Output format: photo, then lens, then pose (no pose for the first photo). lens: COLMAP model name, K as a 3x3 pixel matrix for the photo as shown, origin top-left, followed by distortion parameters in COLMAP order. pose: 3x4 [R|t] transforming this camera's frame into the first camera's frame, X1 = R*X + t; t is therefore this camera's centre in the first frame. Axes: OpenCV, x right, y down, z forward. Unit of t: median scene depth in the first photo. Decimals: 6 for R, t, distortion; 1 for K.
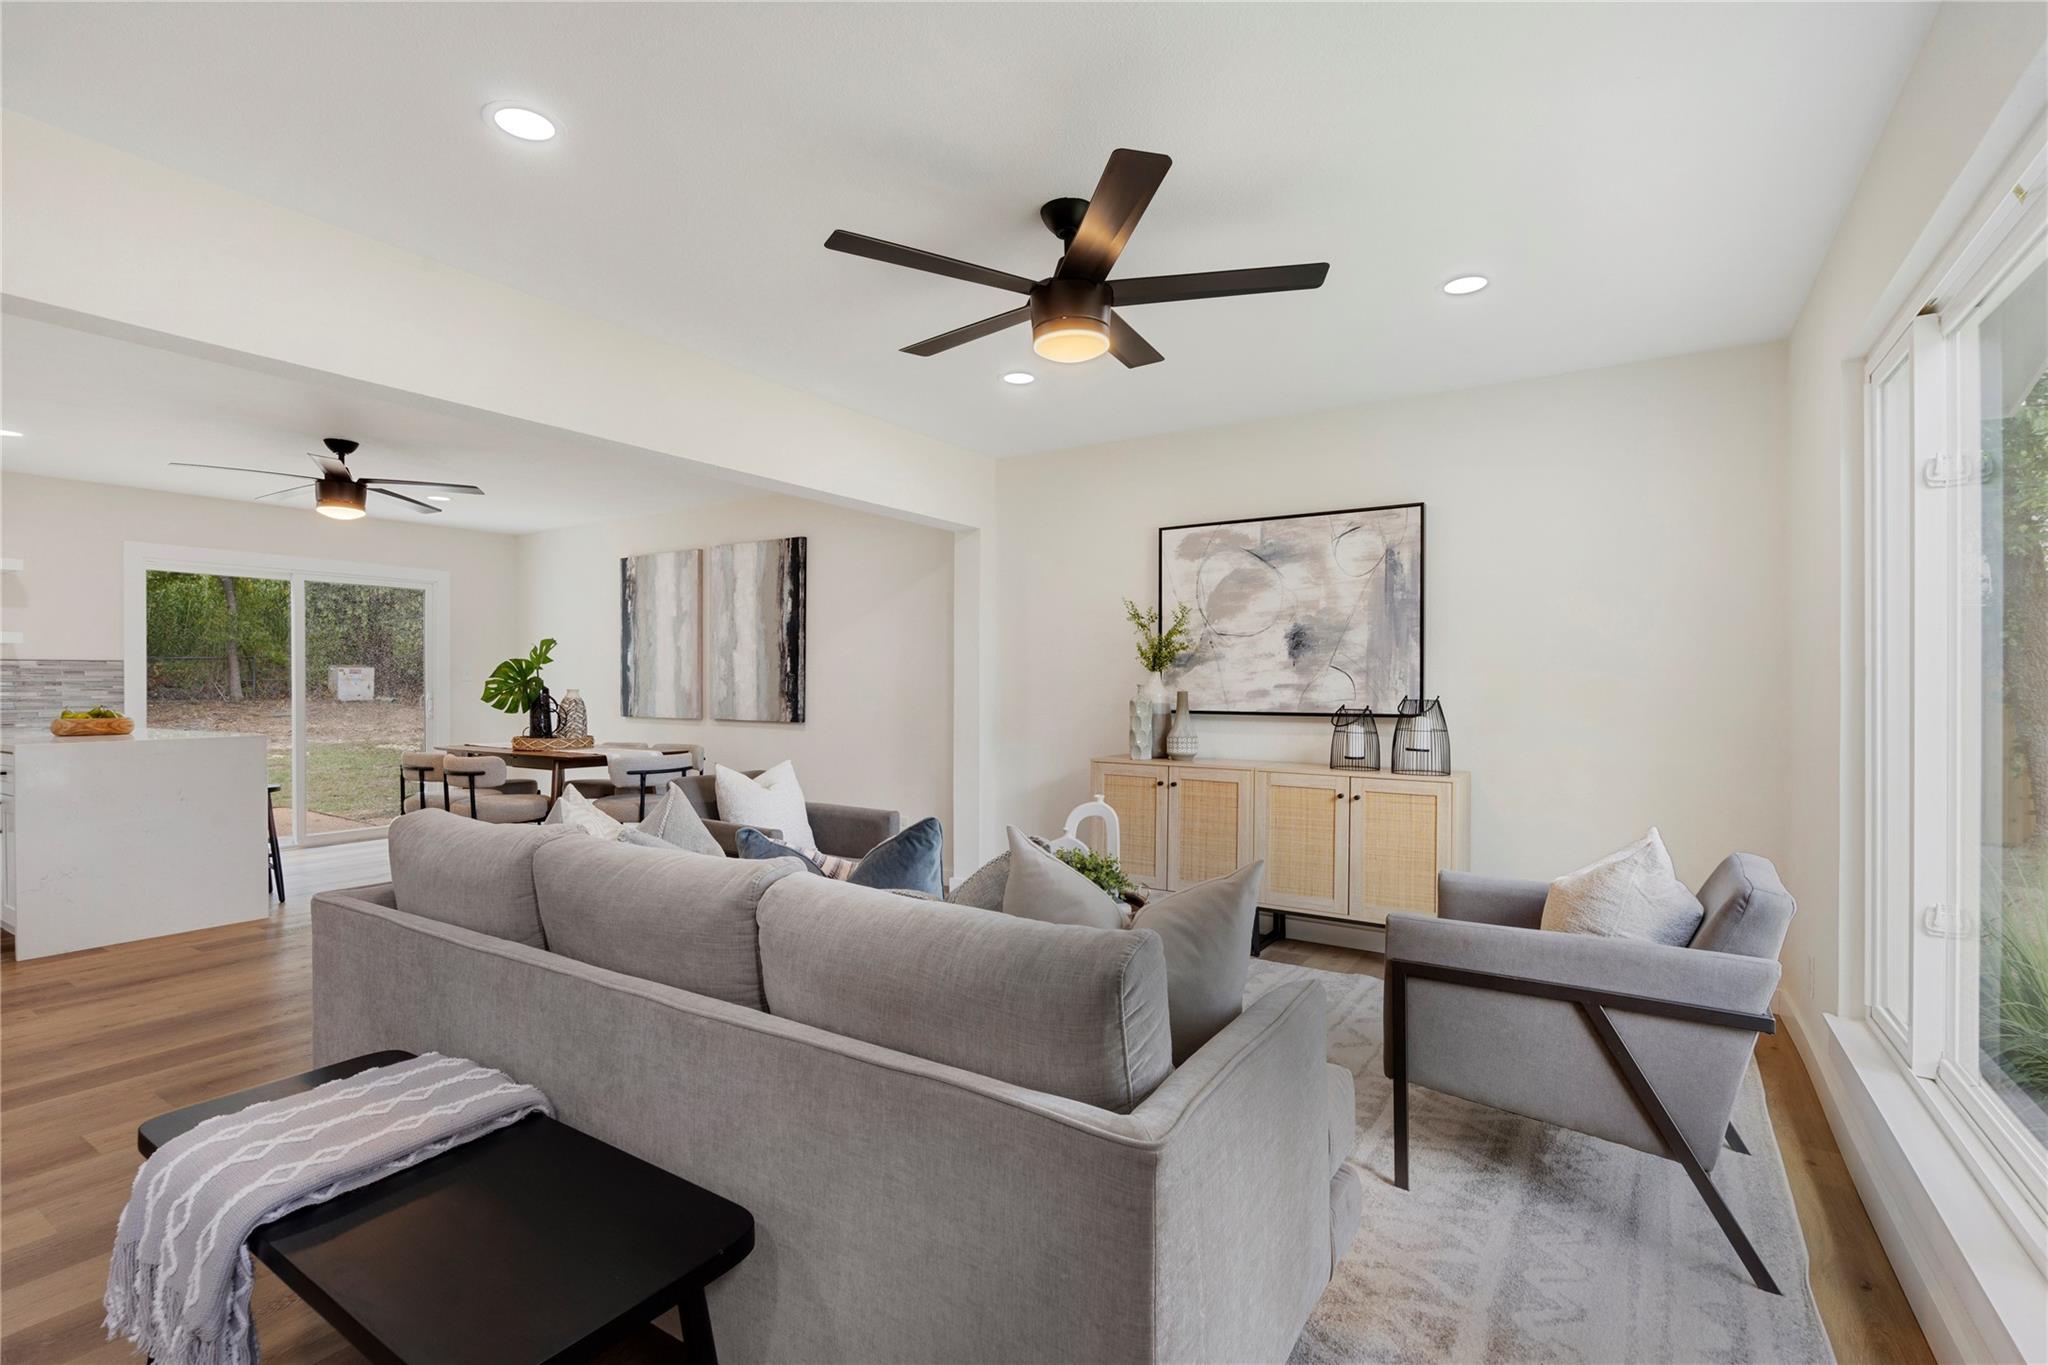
lens RADIAL K [[947.5, 0, 1013.0], [0, 947.5, 684.4], [0, 0, 1]] dist [0.001856, 0.000750]
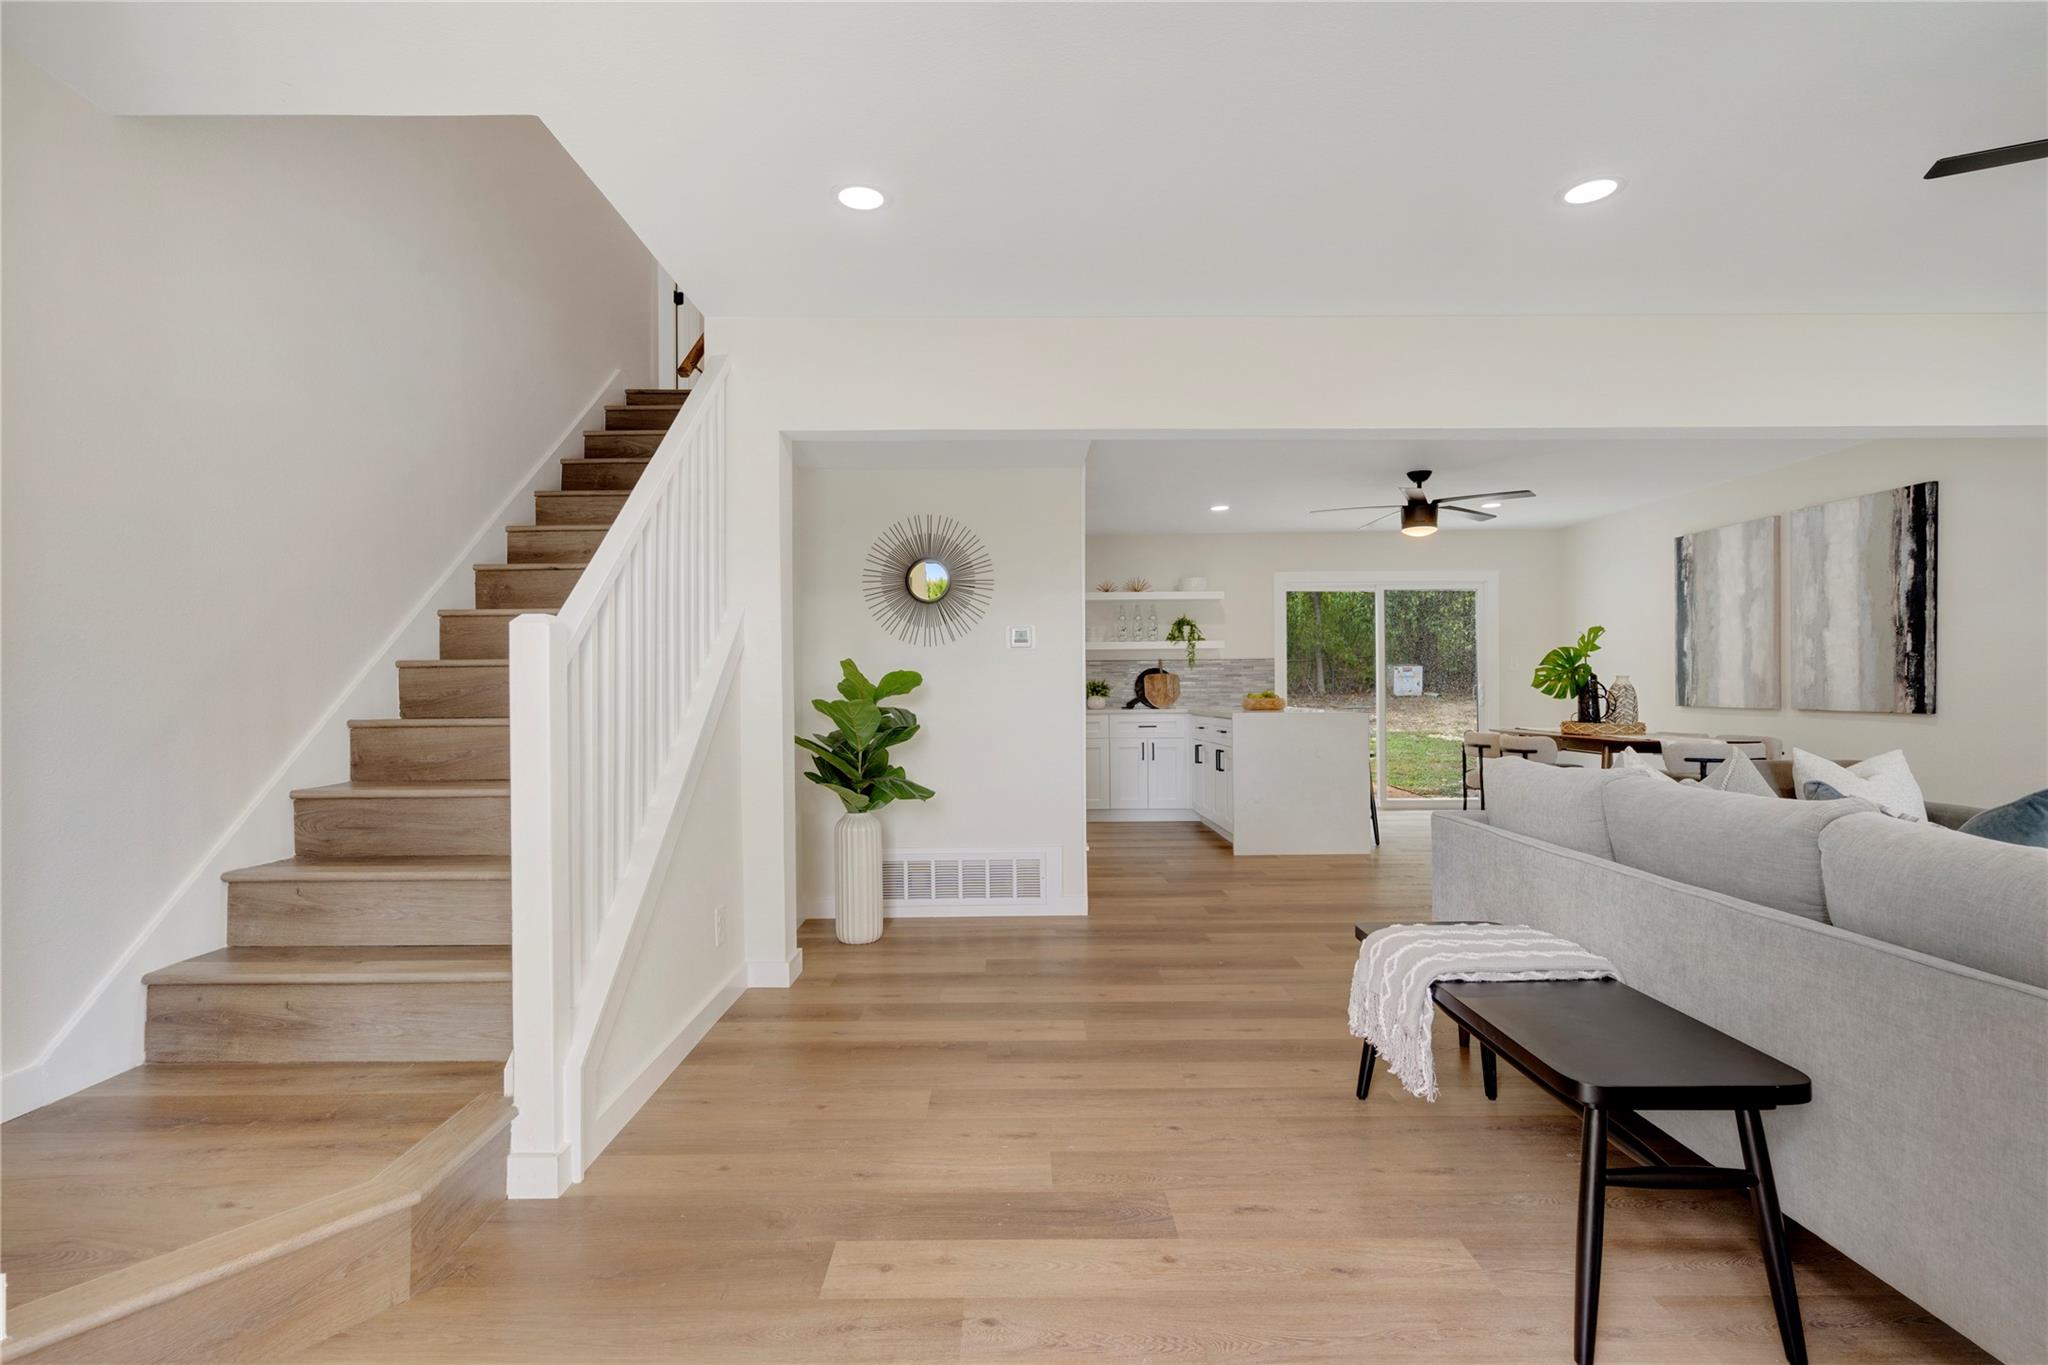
lens RADIAL K [[981.3, 0, 1007.1], [0, 981.3, 688.7], [0, 0, 1]] dist [0.003162, 0.000687]
pose [[0.550260, -0.000900, -0.834993, 0.044063], [0.006058, 0.999977, 0.002915, 0.012333], [0.834971, -0.006663, 0.550253, -0.113031]]
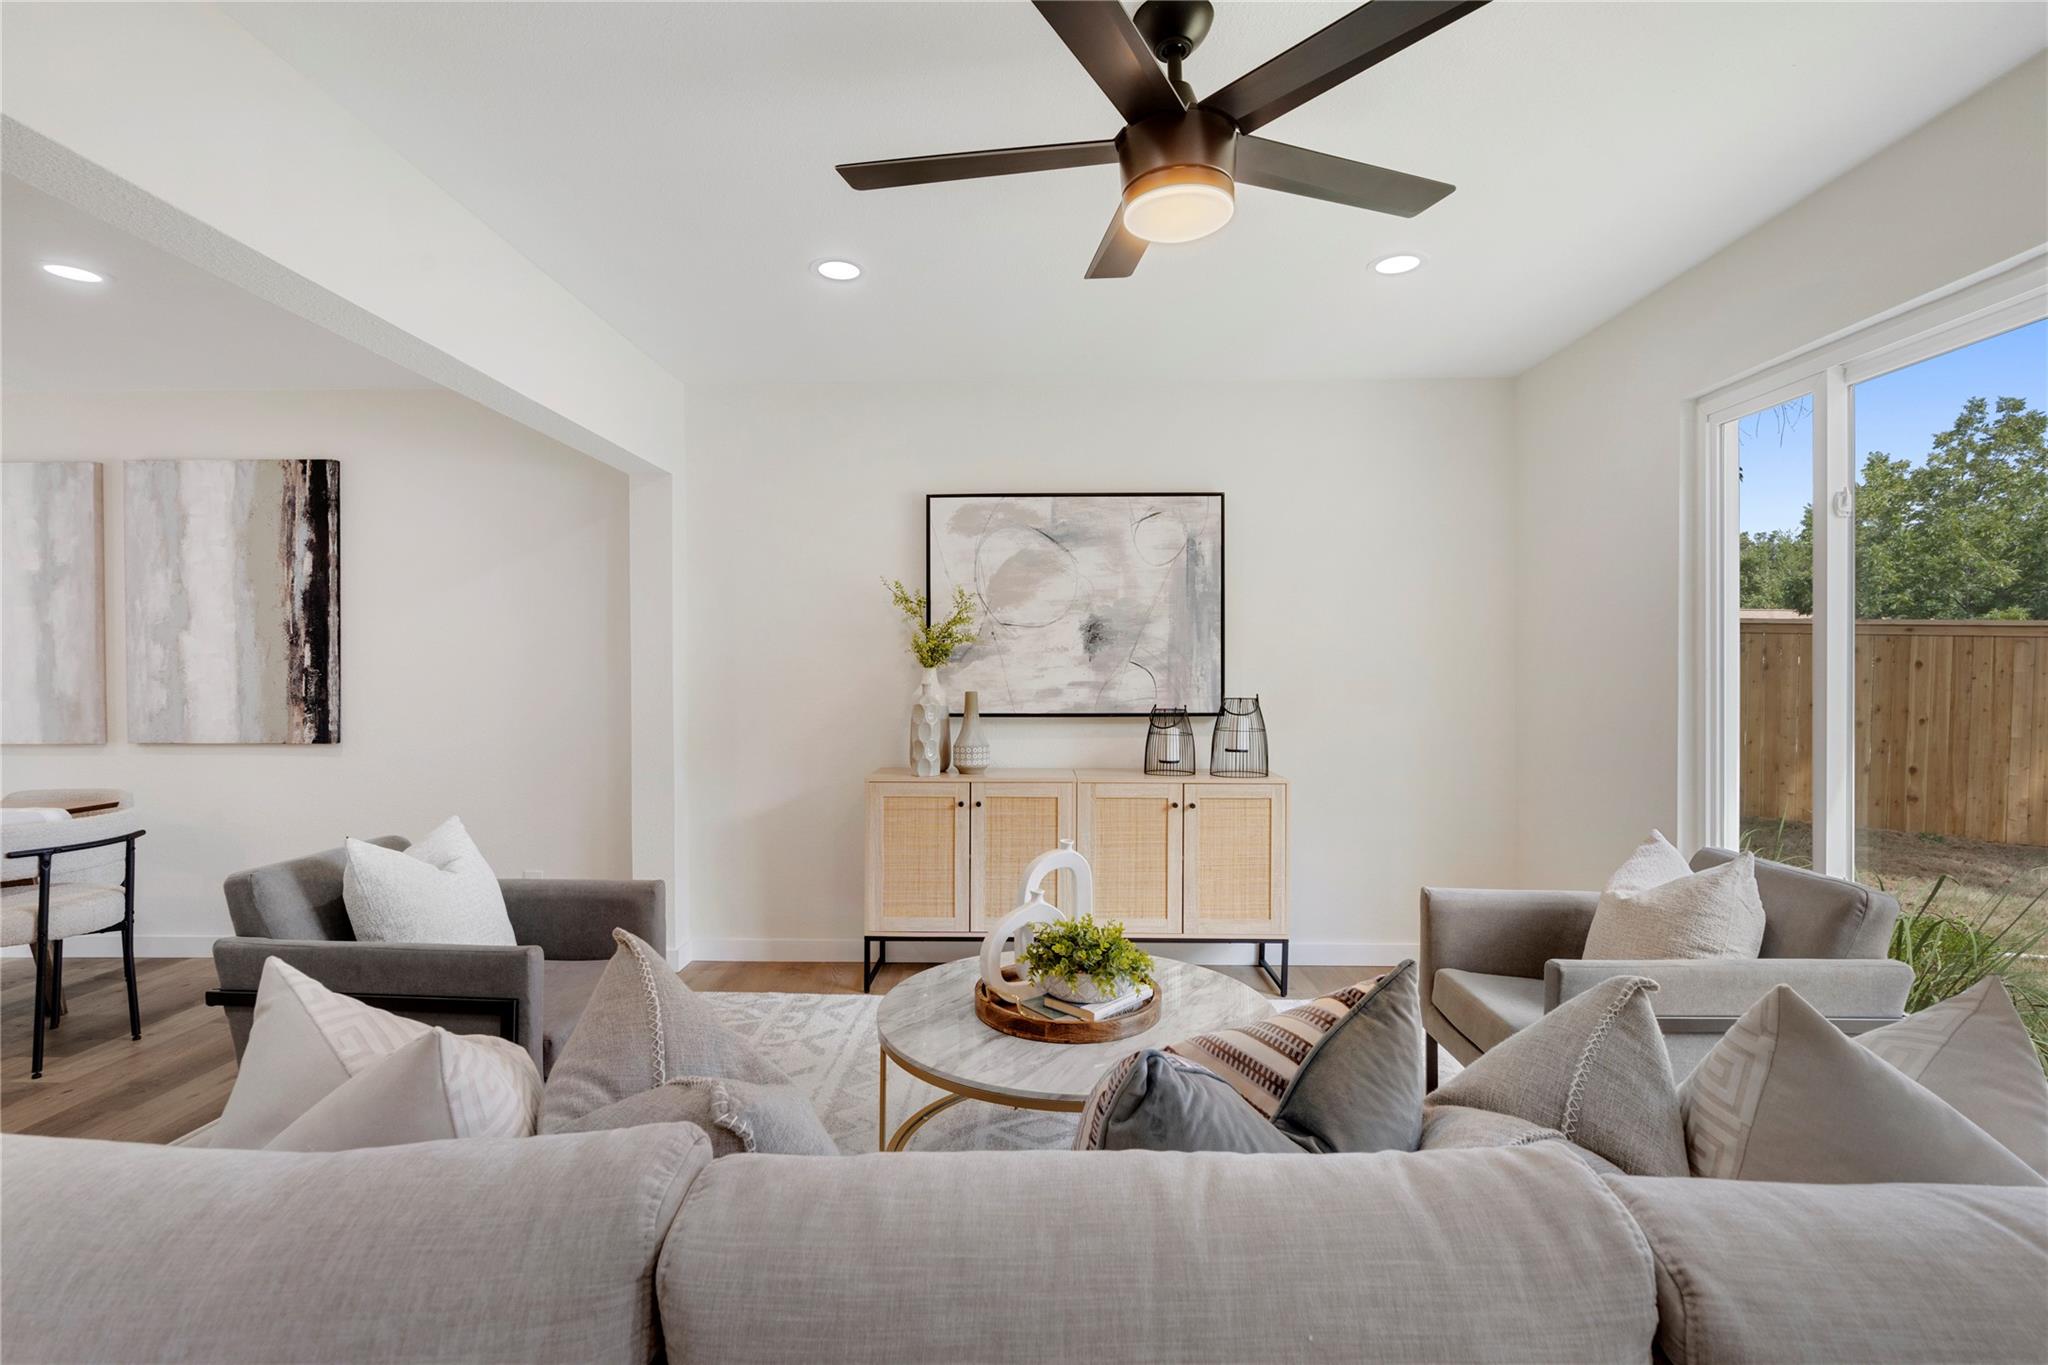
lens RADIAL K [[950.0, 0, 1015.9], [0, 950.0, 677.5], [0, 0, 1]] dist [-0.000387, 0.000791]
pose [[0.847780, -0.010302, 0.530248, -0.182028], [0.005078, 0.999923, 0.011307, -0.011212], [-0.530324, -0.006893, 0.847767, 0.205885]]
